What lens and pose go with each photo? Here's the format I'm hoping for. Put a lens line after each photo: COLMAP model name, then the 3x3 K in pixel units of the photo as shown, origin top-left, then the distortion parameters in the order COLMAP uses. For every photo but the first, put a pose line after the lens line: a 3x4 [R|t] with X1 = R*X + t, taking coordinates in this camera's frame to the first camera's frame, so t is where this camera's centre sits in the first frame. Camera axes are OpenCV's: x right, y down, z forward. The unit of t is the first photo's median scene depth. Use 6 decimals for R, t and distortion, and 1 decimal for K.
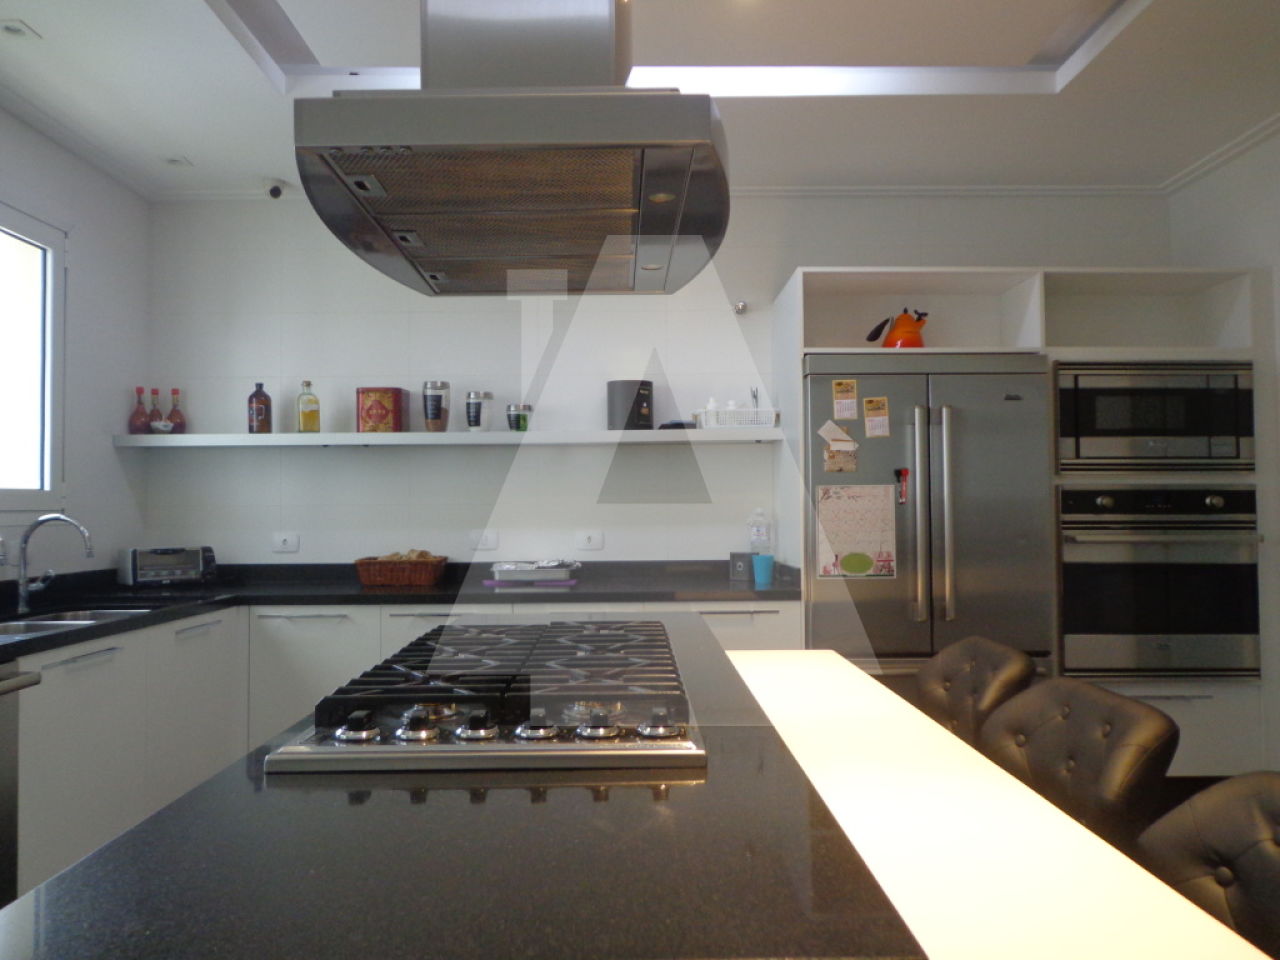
lens RADIAL K [[948.3, 0, 637.5], [0, 948.3, 475.9], [0, 0, 1]] dist [0.000621, 0.024930]
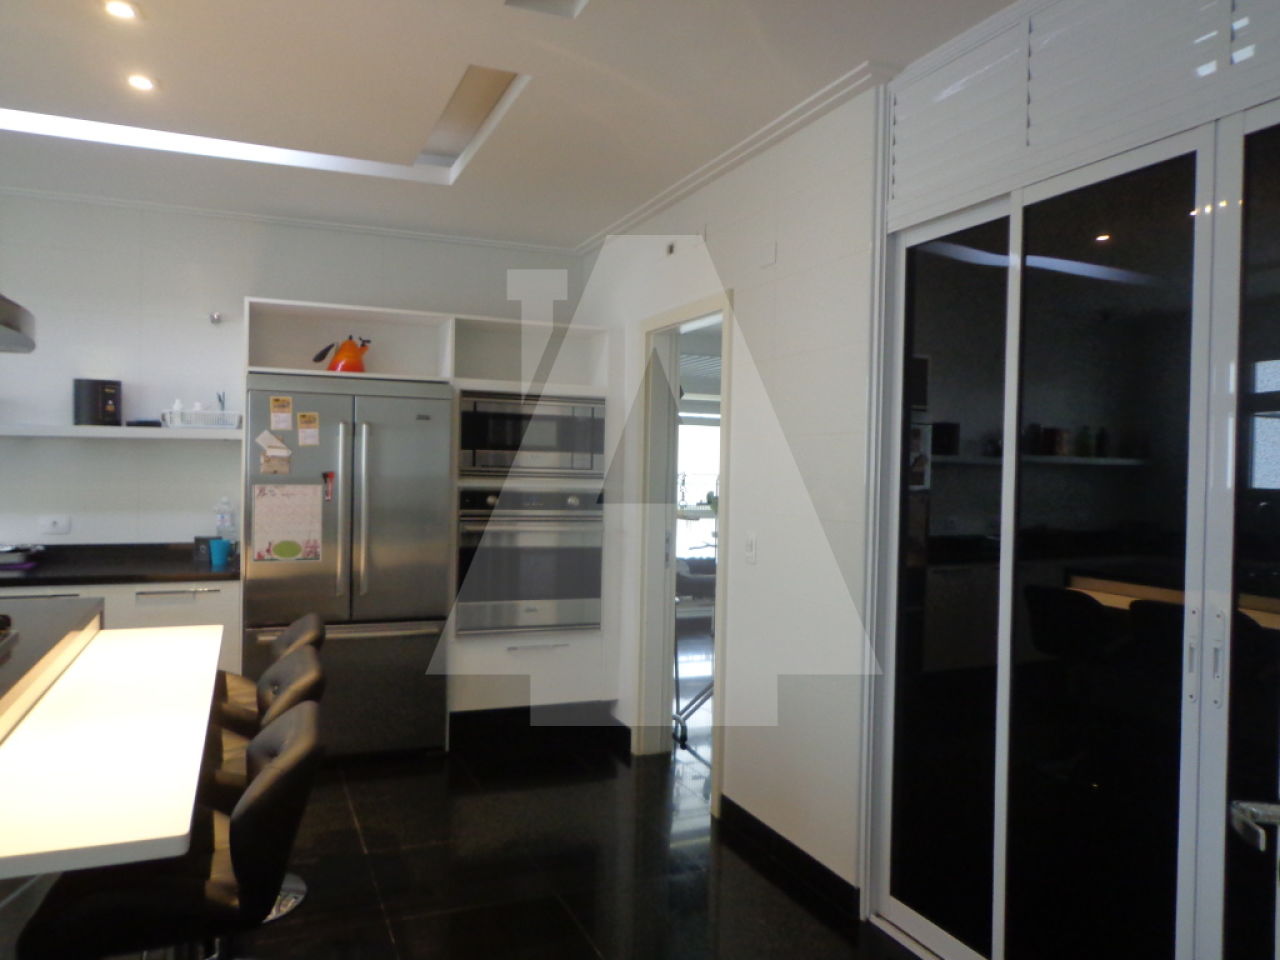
lens RADIAL K [[948.3, 0, 630.3], [0, 948.3, 485.0], [0, 0, 1]] dist [0.000621, 0.024930]
pose [[0.931501, 0.018858, 0.363250, 0.185545], [-0.038263, 0.998195, 0.046297, -0.058831], [-0.361721, -0.057024, 0.930541, -0.264848]]
